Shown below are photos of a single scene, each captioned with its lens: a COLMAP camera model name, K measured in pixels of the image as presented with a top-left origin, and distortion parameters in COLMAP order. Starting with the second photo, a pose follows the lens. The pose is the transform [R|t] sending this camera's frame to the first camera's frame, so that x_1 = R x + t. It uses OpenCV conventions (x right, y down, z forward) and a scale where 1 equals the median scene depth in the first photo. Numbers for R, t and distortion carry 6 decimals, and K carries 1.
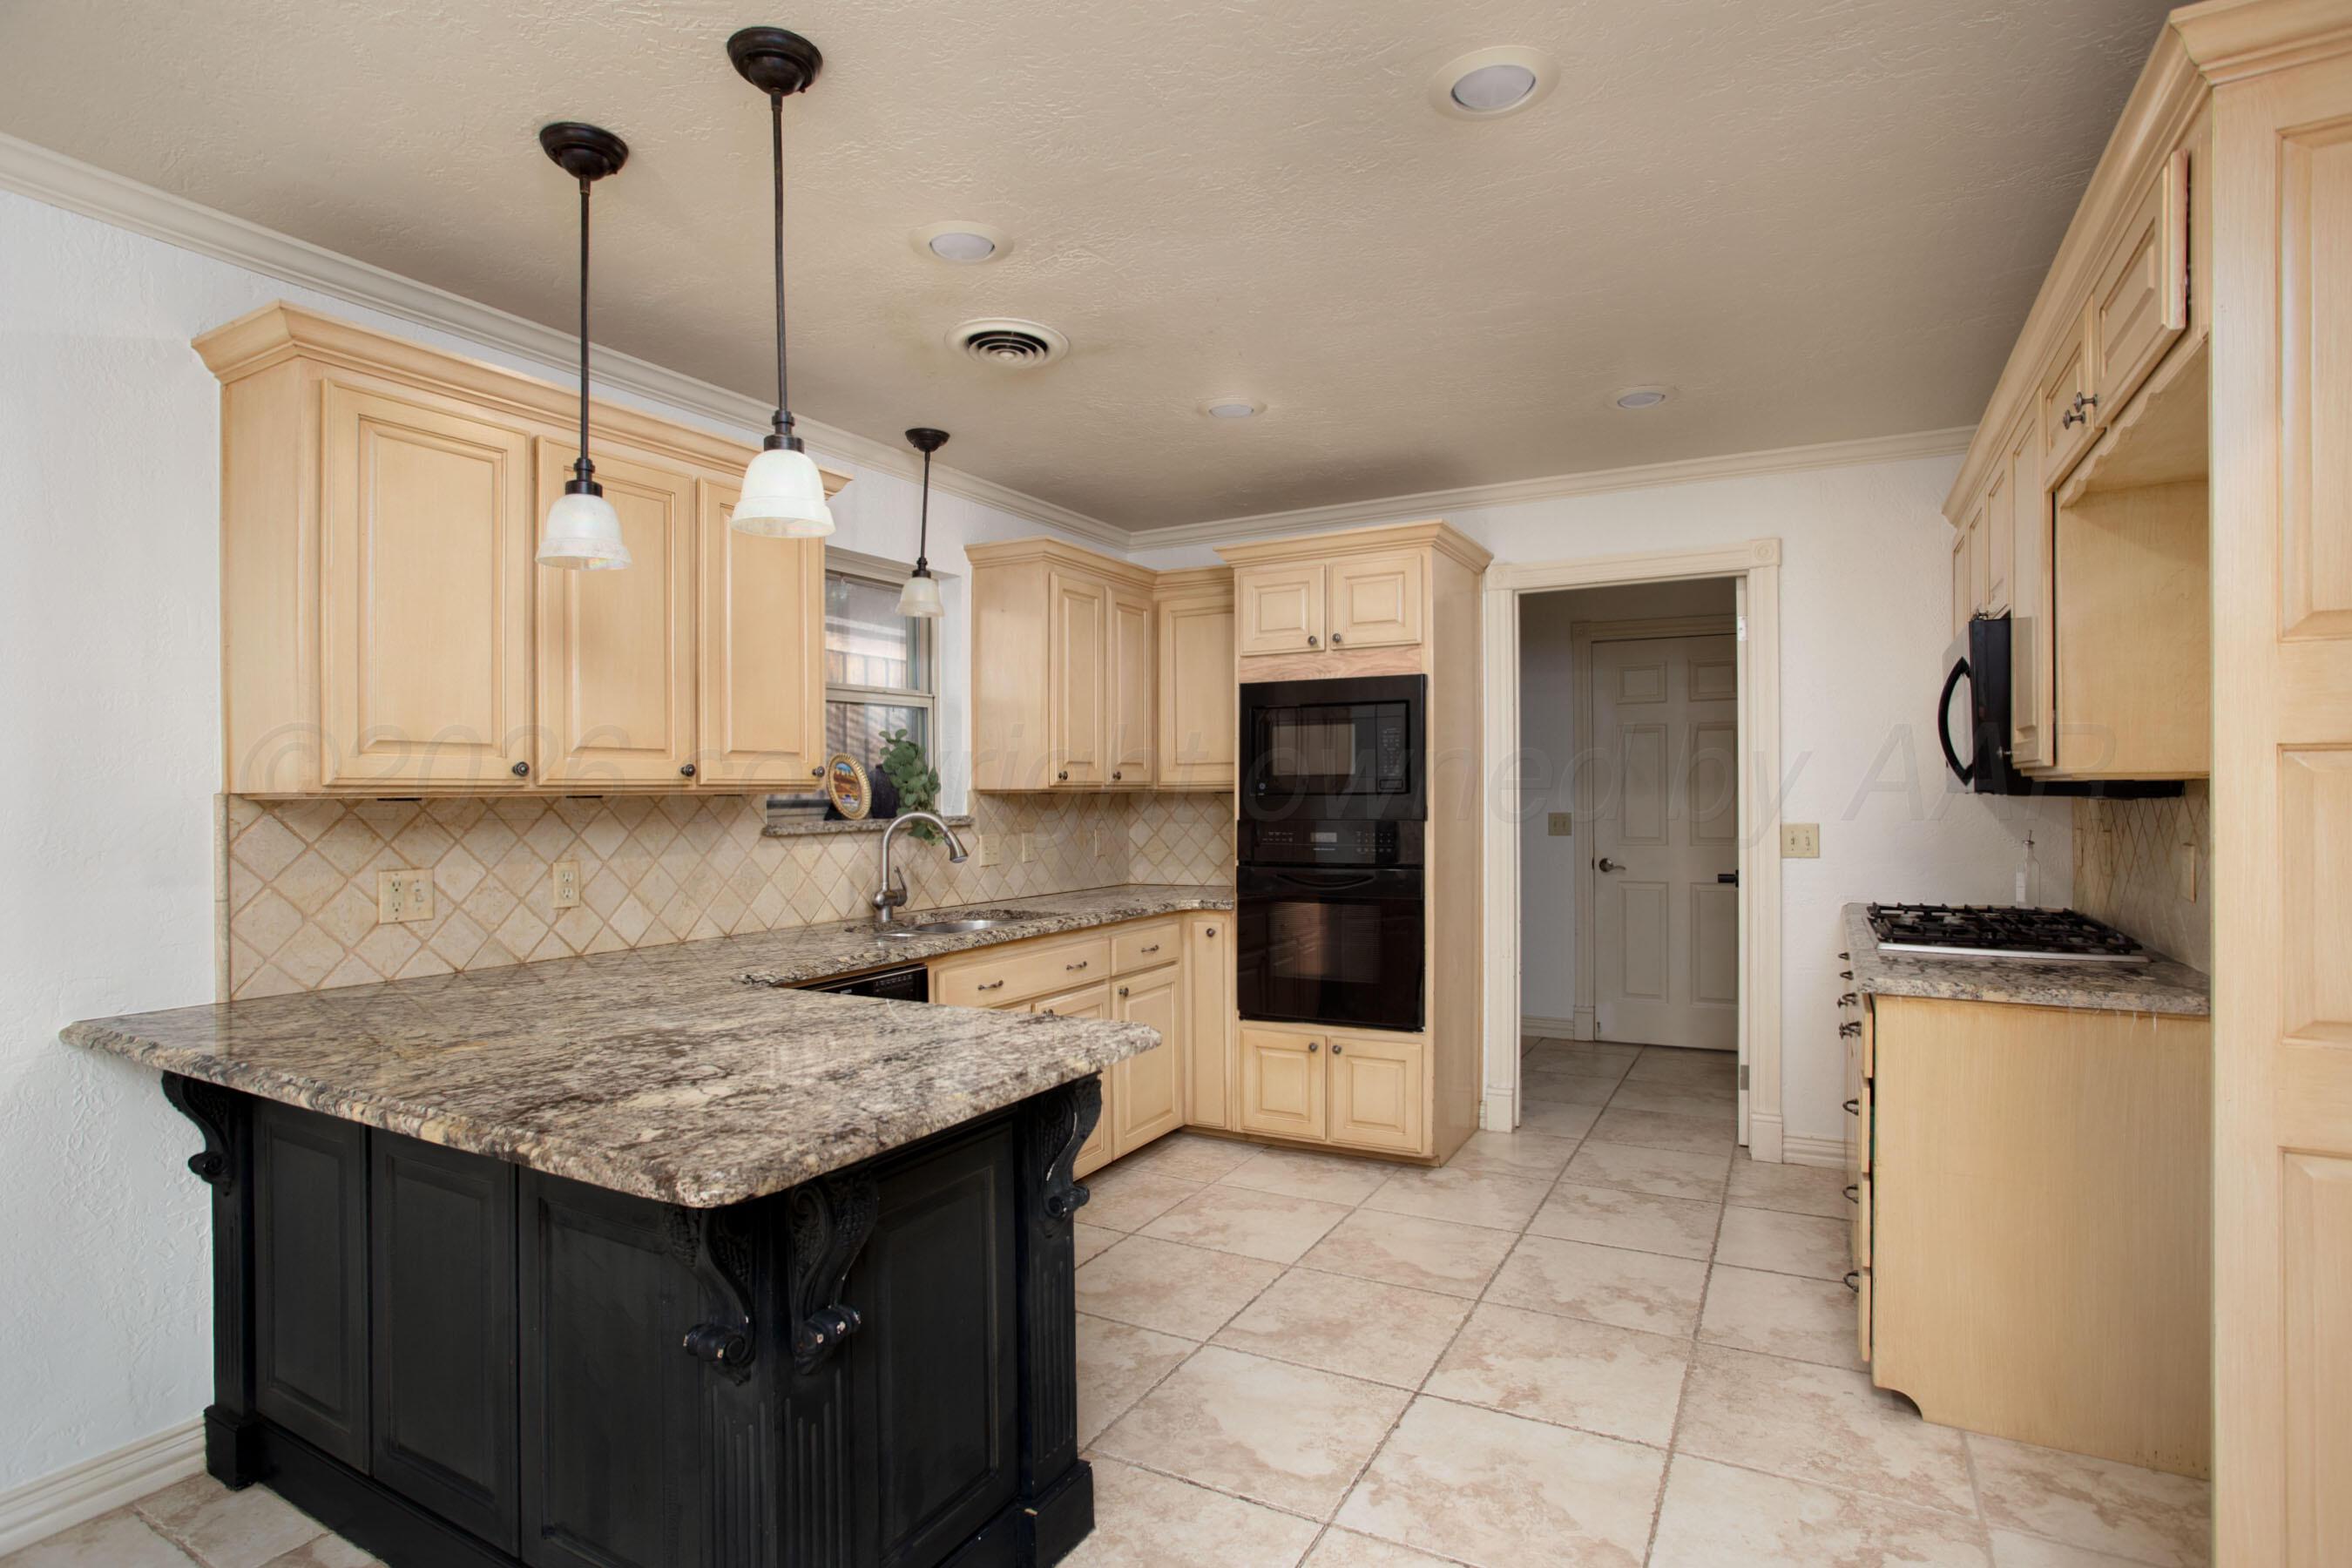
lens RADIAL K [[1167.6, 0, 1176.0], [0, 1167.6, 784.0], [0, 0, 1]] dist [-0.074955, 0.025075]
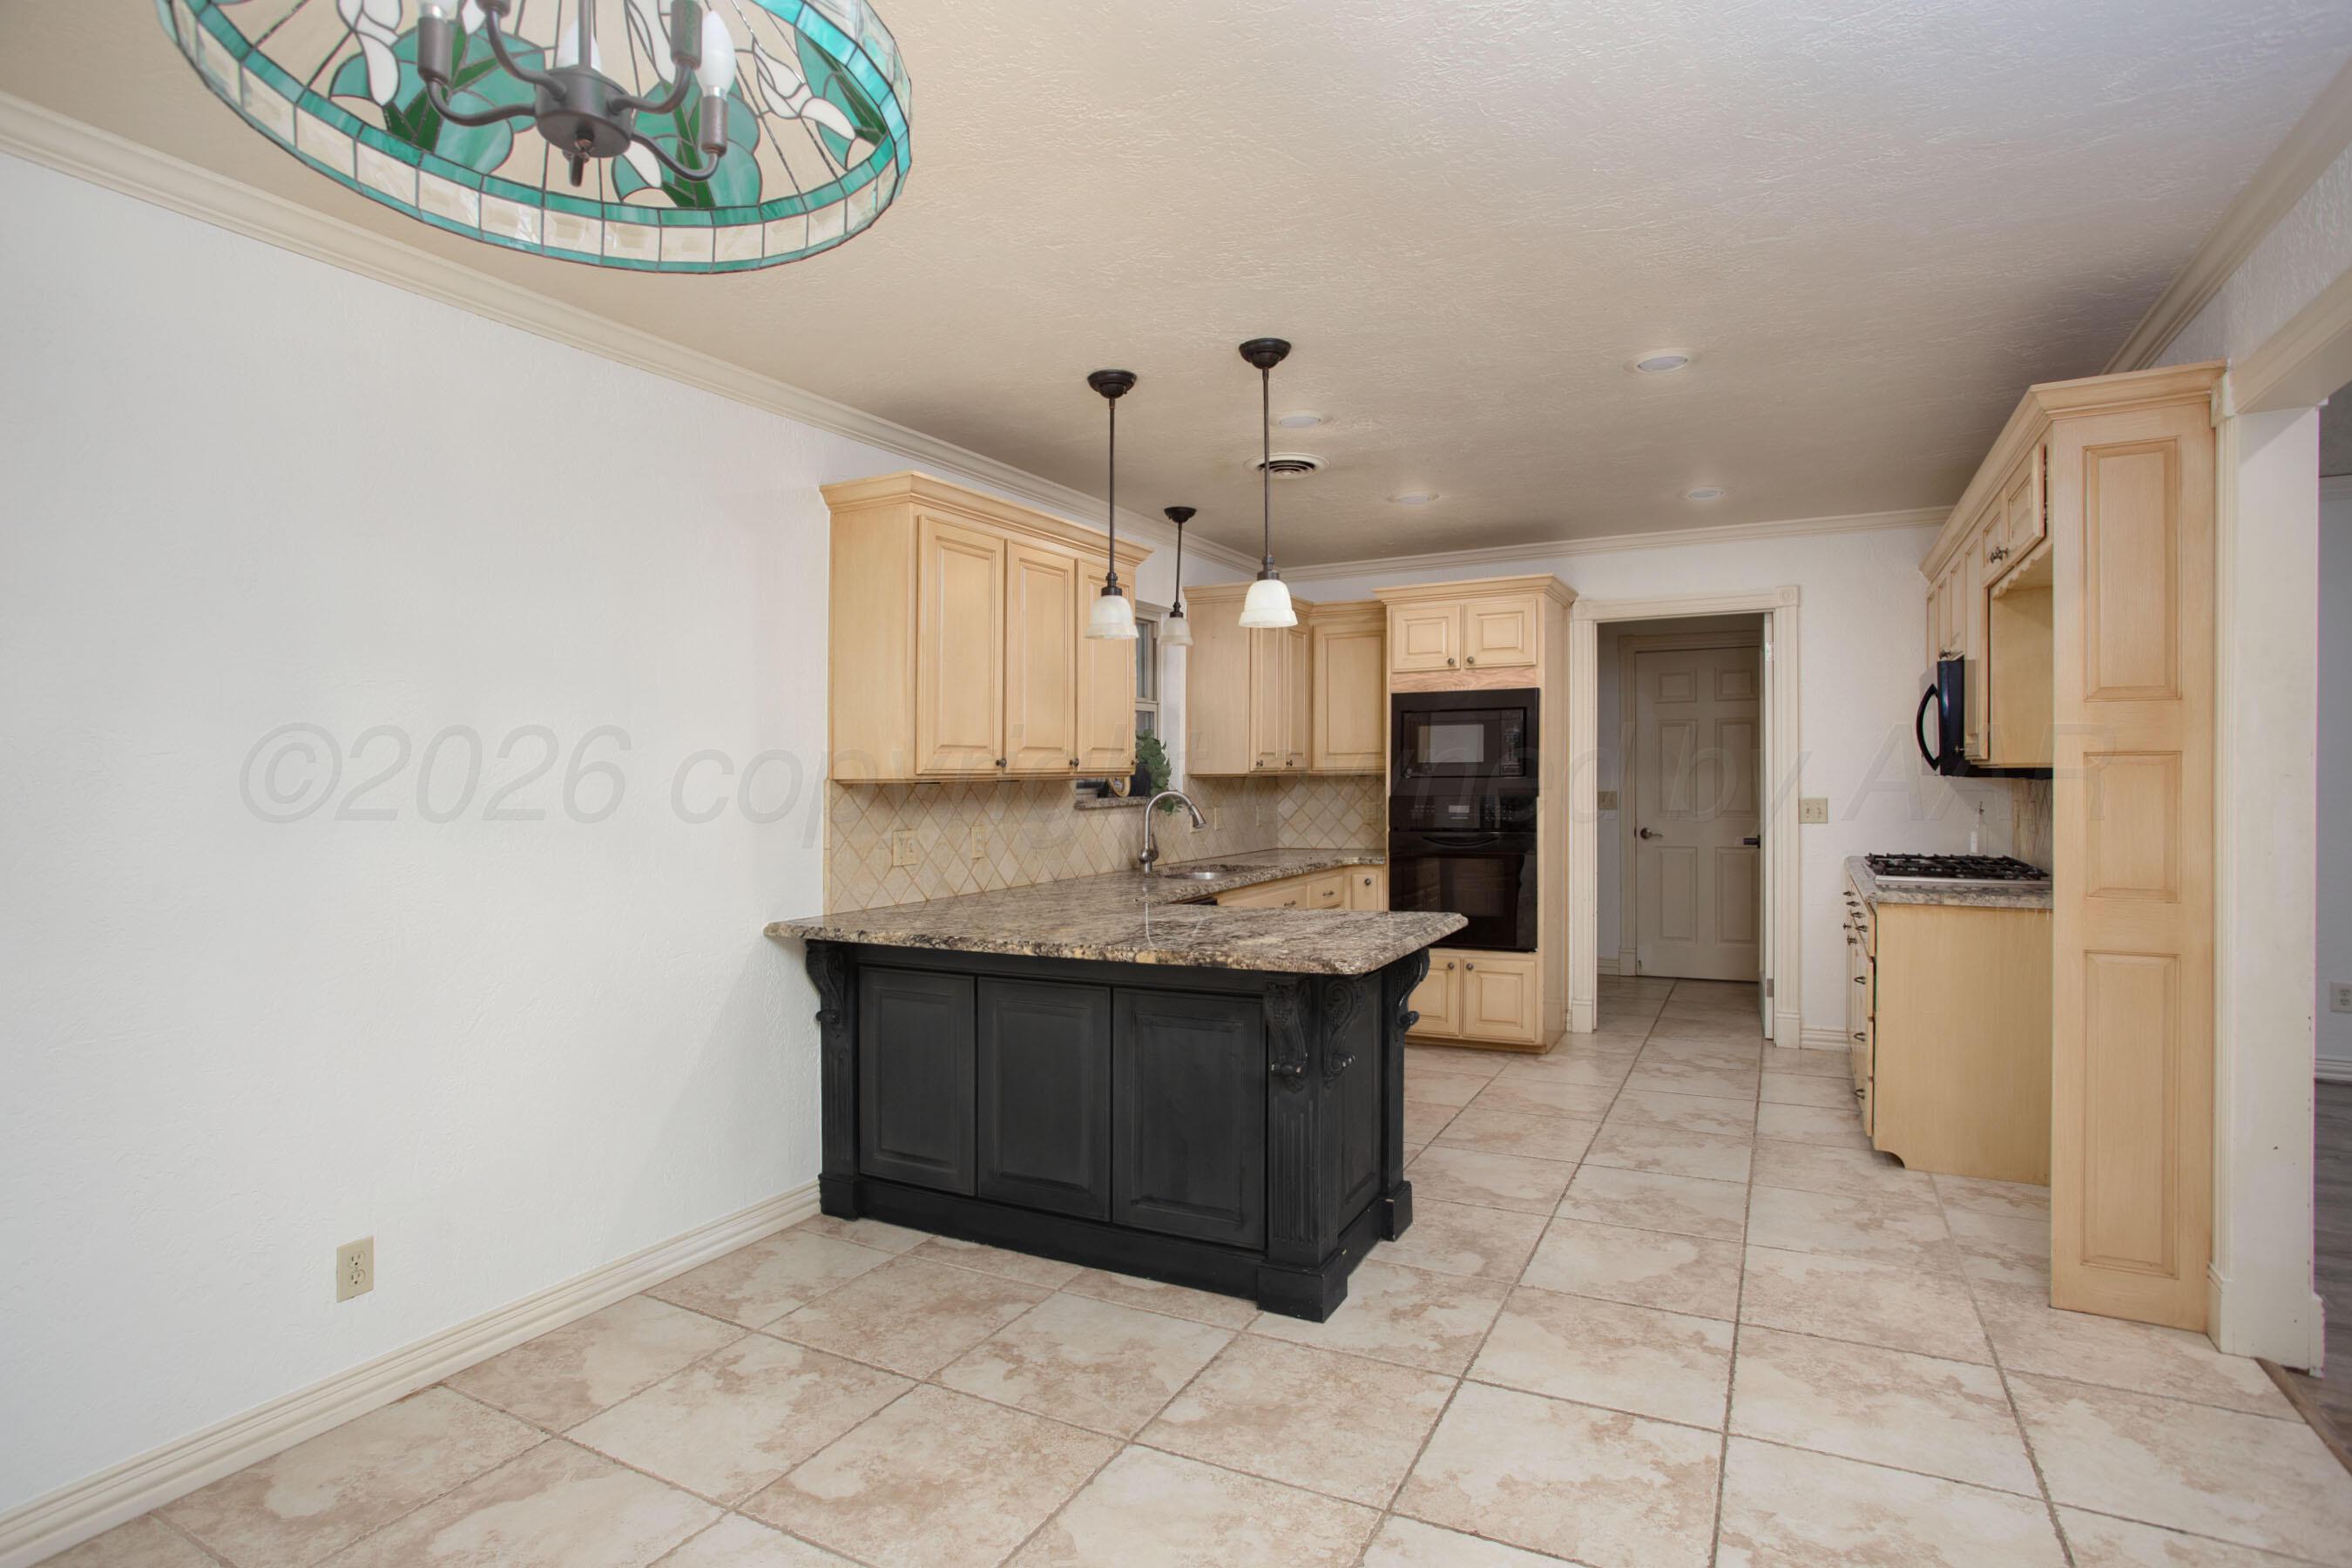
lens RADIAL K [[1133.2, 0, 1173.6], [0, 1133.2, 789.7], [0, 0, 1]] dist [-0.088408, 0.041118]
pose [[0.999989, -0.003295, -0.003242, -0.211161], [0.003360, 0.999786, 0.020430, -0.004426], [0.003174, -0.020440, 0.999786, -0.314241]]
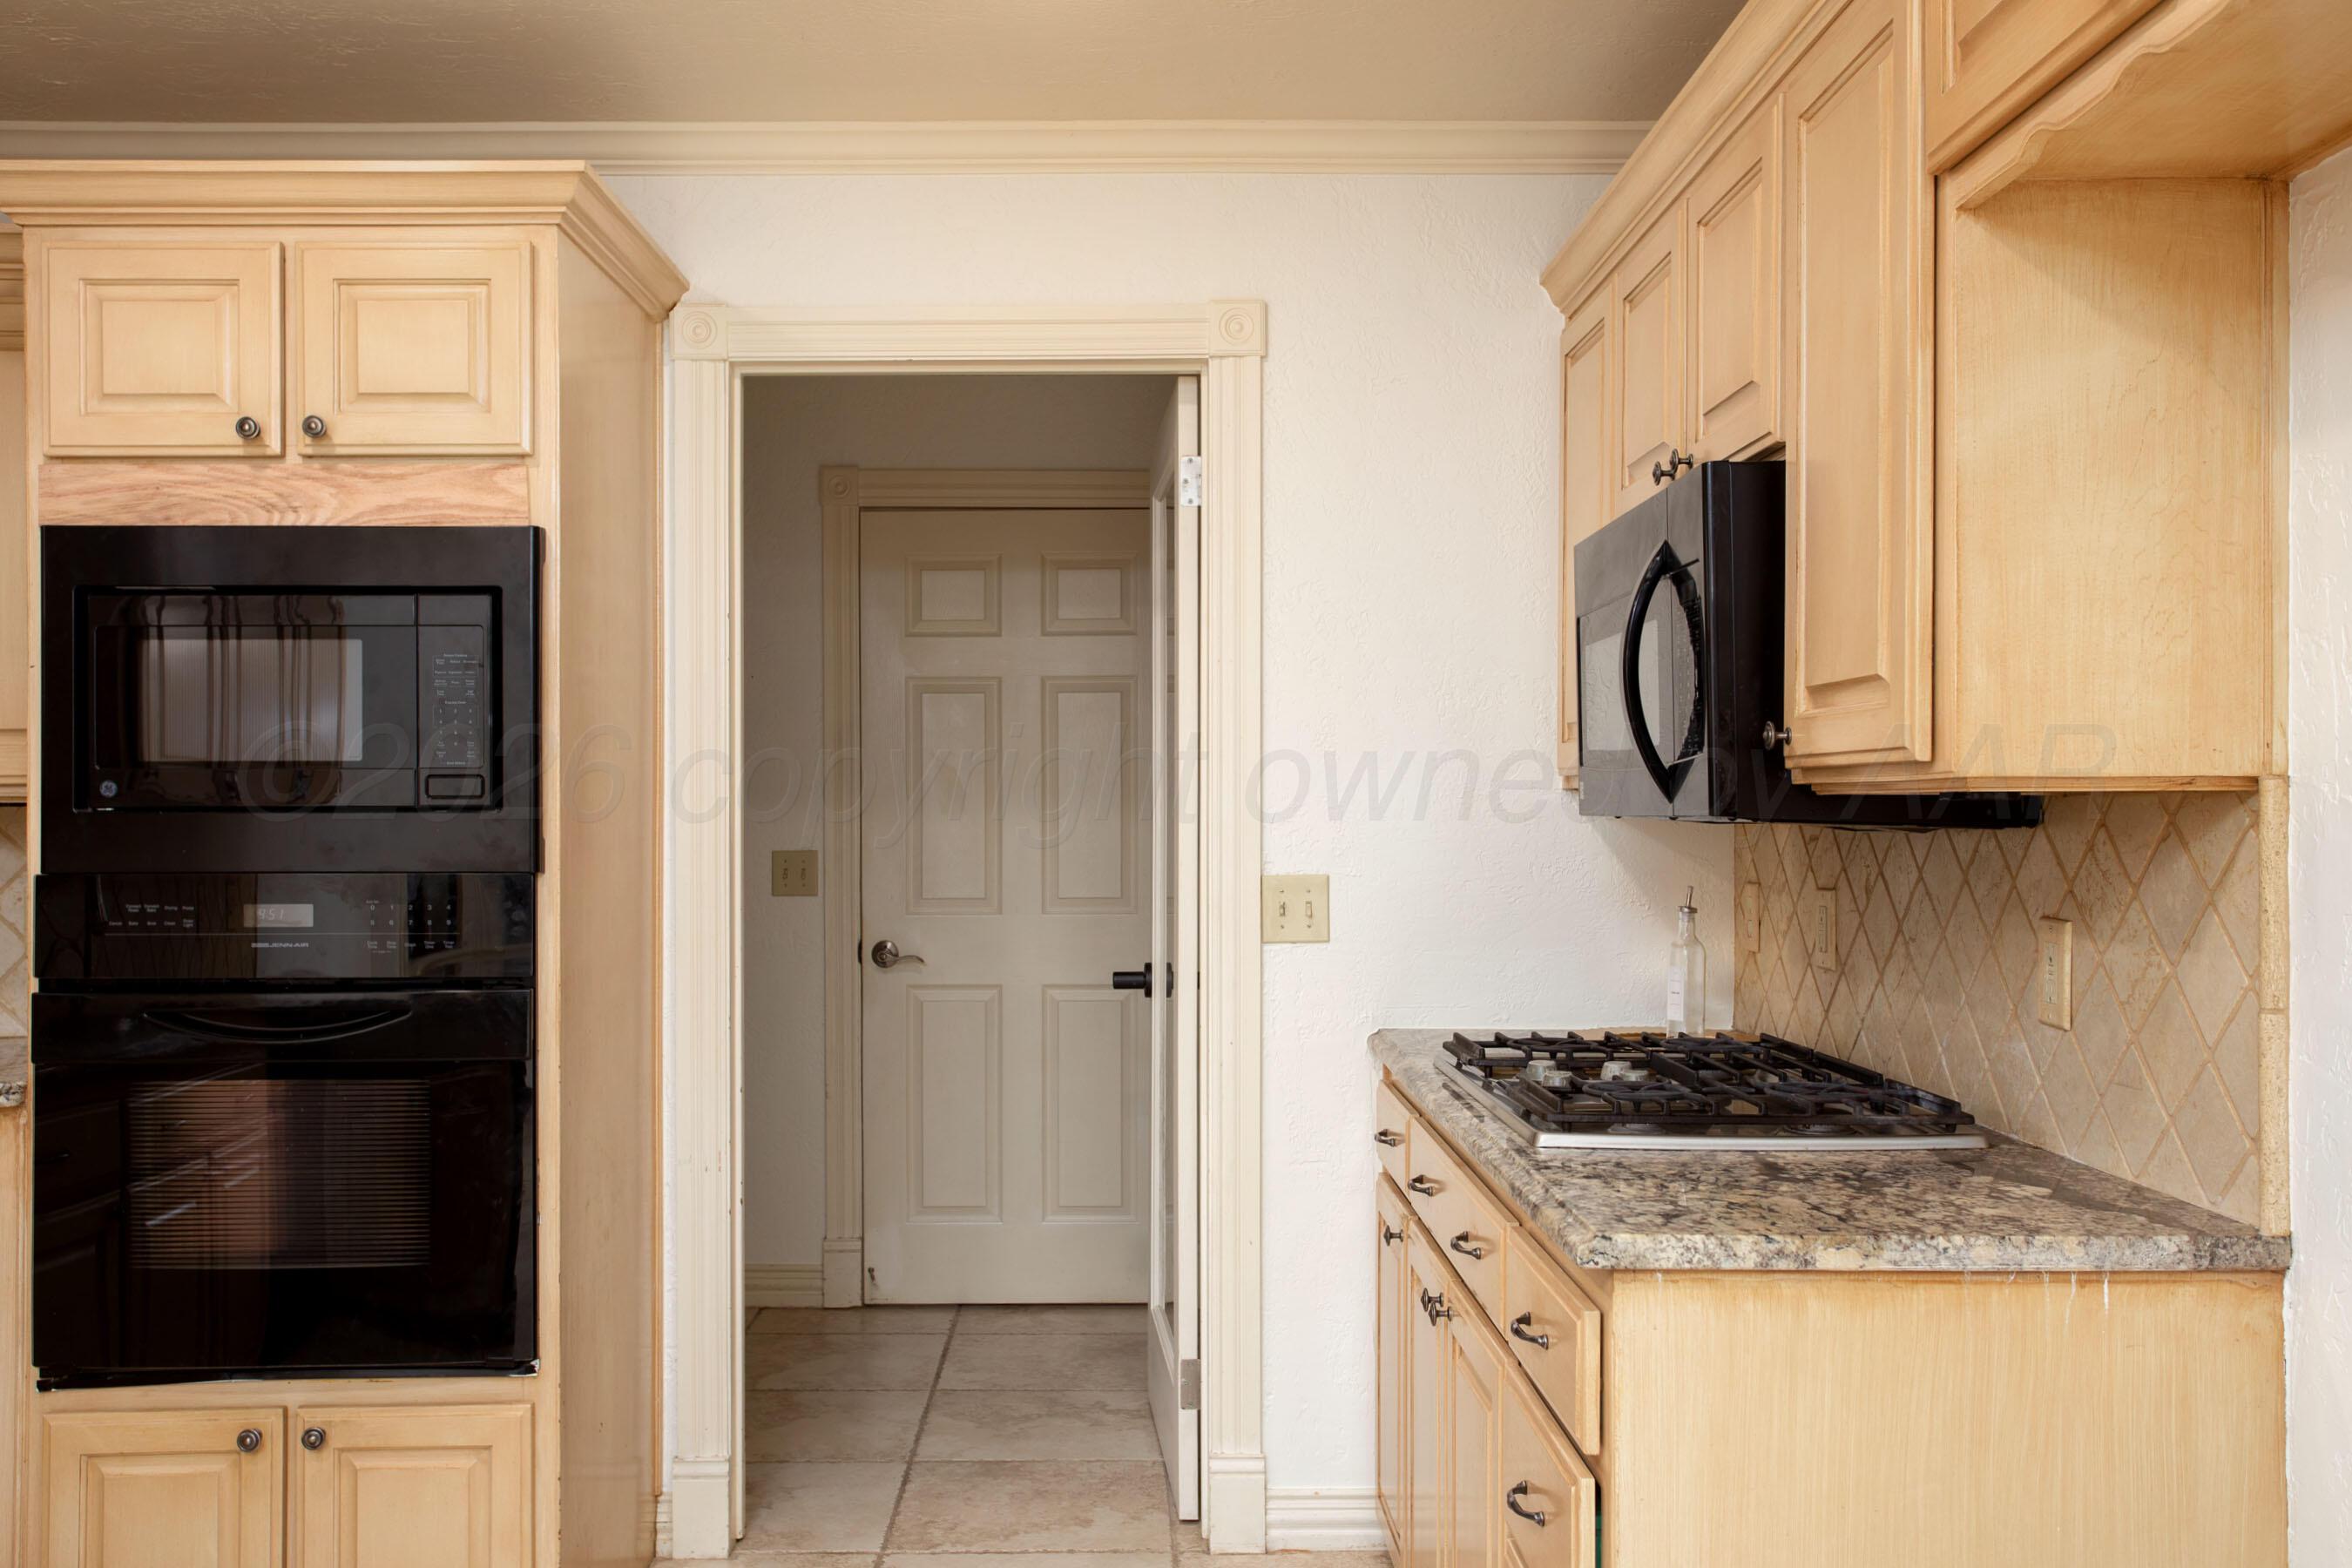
lens RADIAL K [[2179.3, 0, 1168.3], [0, 2179.3, 851.4], [0, 0, 1]] dist [-0.127601, 0.456788]
pose [[0.871131, -0.002376, 0.491045, 0.027721], [-0.011475, 0.999617, 0.025194, 0.000784], [-0.490916, -0.027582, 0.870770, 0.201522]]
